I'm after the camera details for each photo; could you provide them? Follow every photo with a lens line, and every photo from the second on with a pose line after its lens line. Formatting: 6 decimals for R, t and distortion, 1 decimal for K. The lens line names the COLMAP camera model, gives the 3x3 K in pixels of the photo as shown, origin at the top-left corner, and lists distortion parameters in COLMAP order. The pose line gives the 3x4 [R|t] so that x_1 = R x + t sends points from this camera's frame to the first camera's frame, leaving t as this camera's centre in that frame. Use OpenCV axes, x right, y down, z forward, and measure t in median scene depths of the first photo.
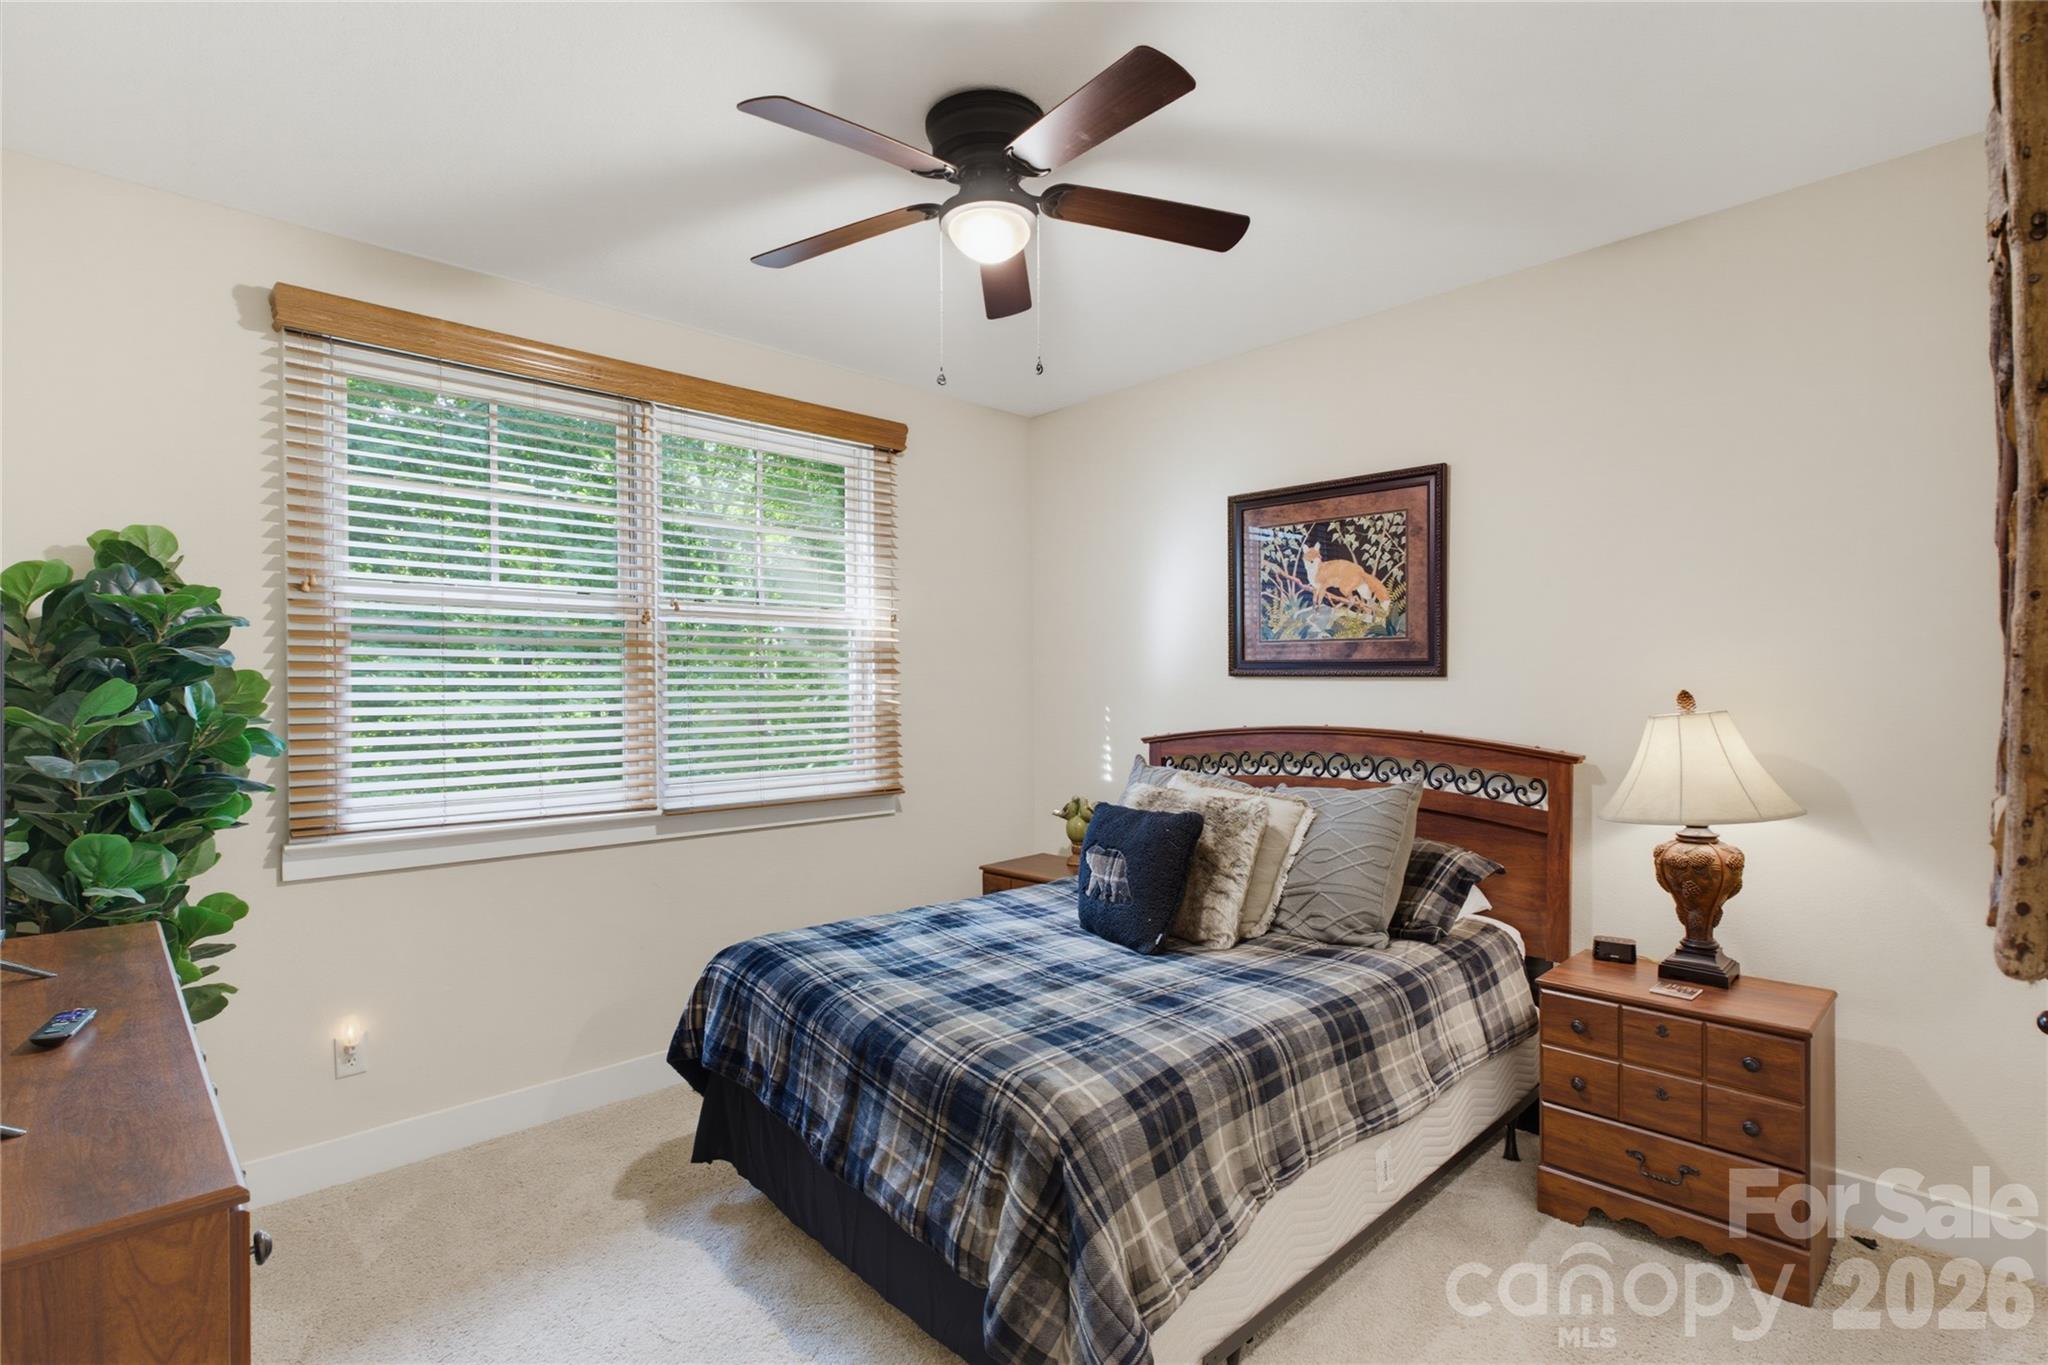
lens RADIAL K [[975.2, 0, 1024.0], [0, 975.2, 682.5], [0, 0, 1]] dist [-0.002442, 0.000268]
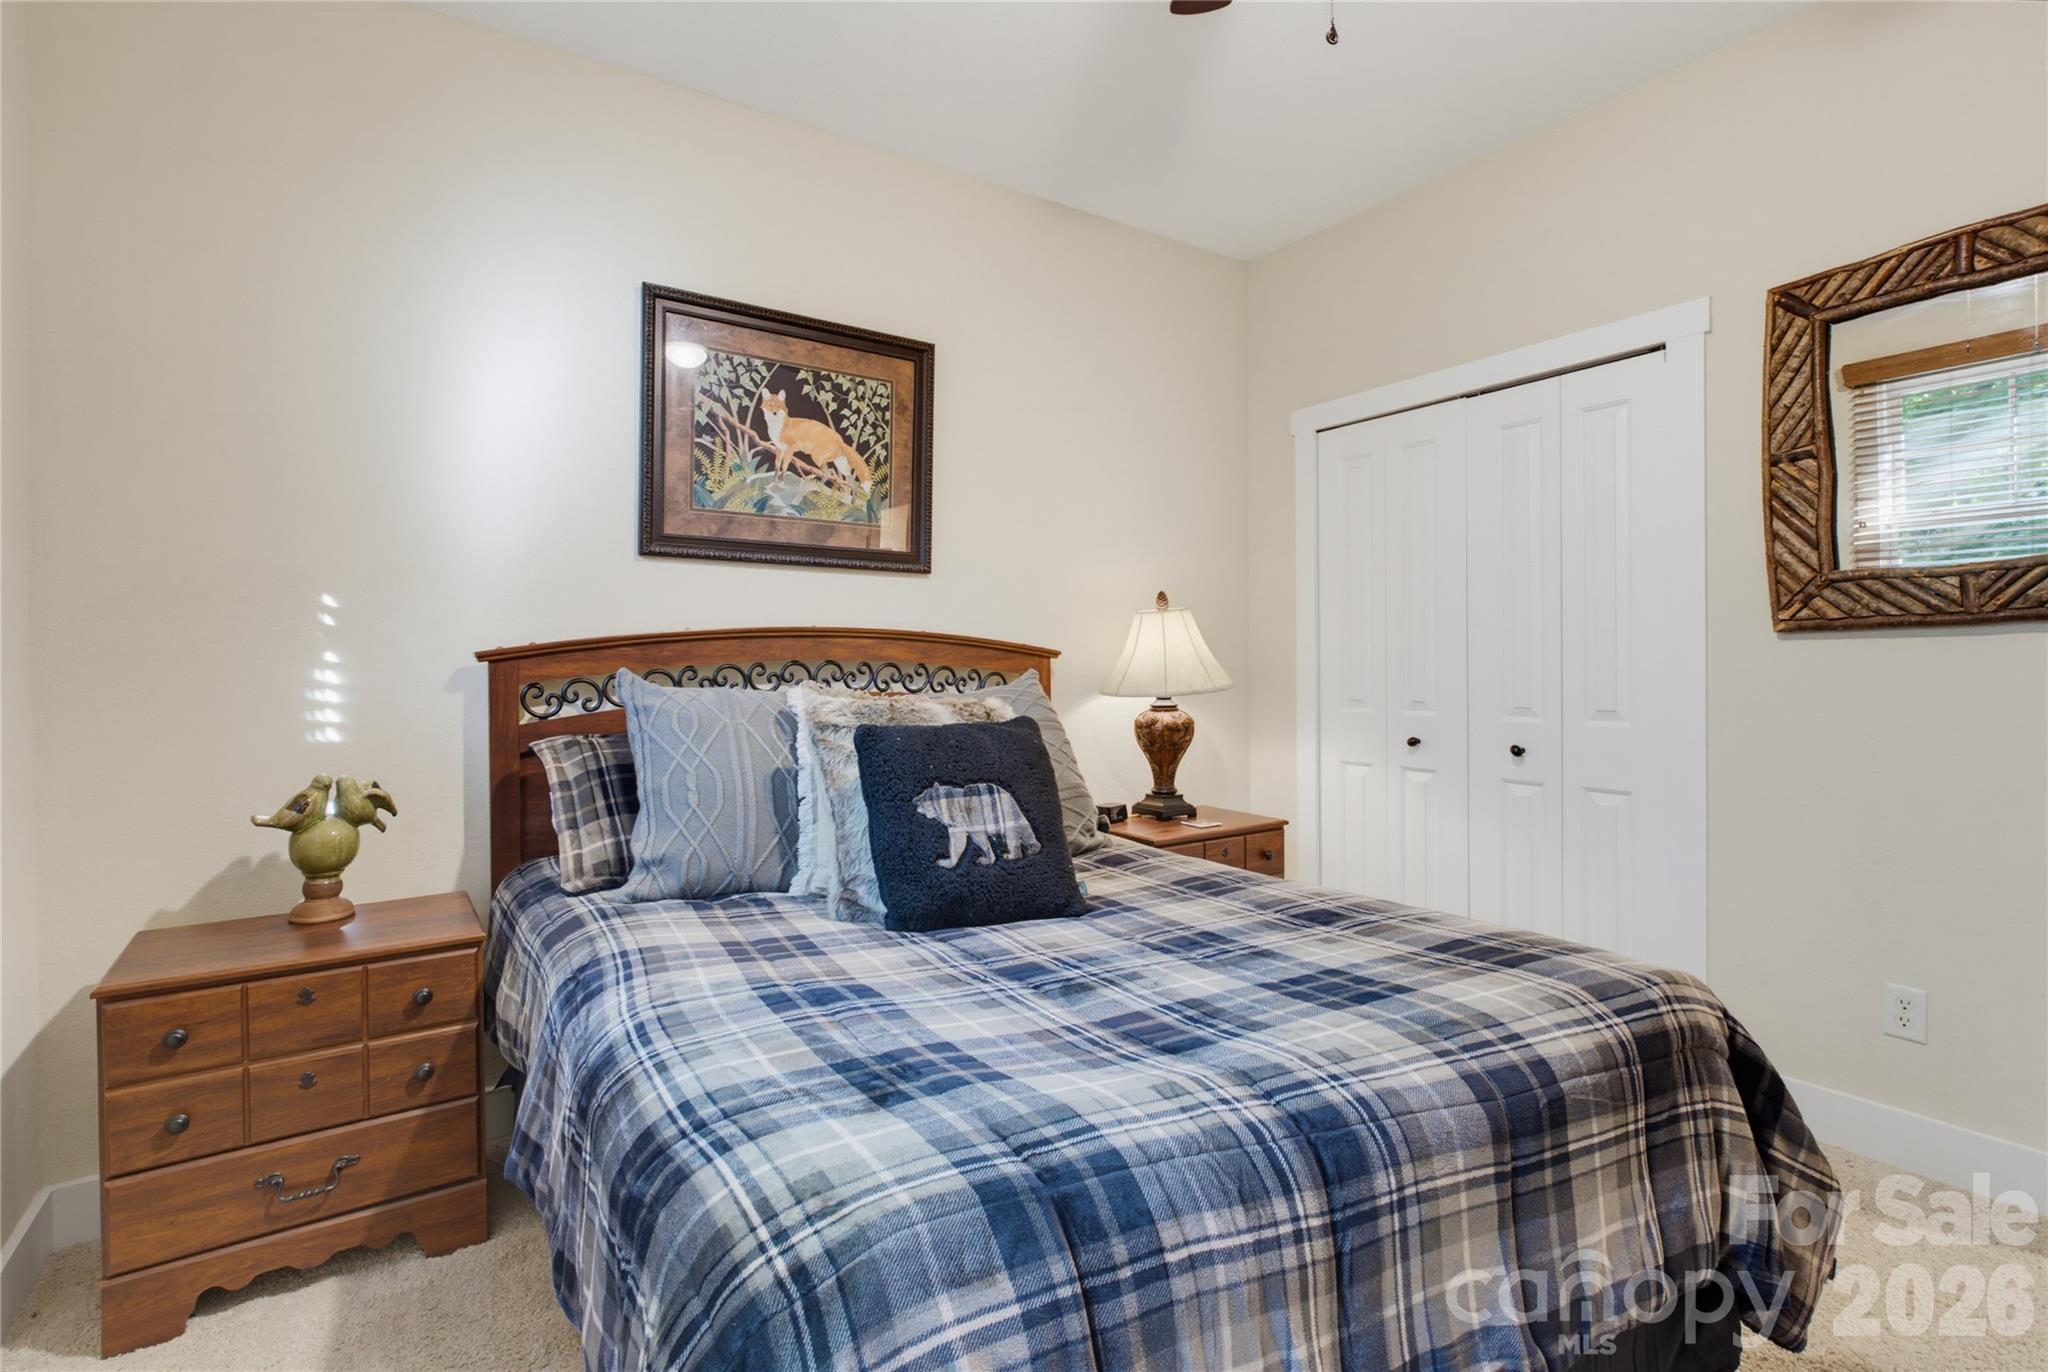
lens RADIAL K [[978.8, 0, 1028.5], [0, 978.8, 659.5], [0, 0, 1]] dist [-0.008027, 0.000560]
pose [[0.161442, 0.007517, 0.986854, -0.448944], [0.003091, 0.999962, -0.008123, 0.079457], [-0.986877, 0.004362, 0.161413, 0.720122]]
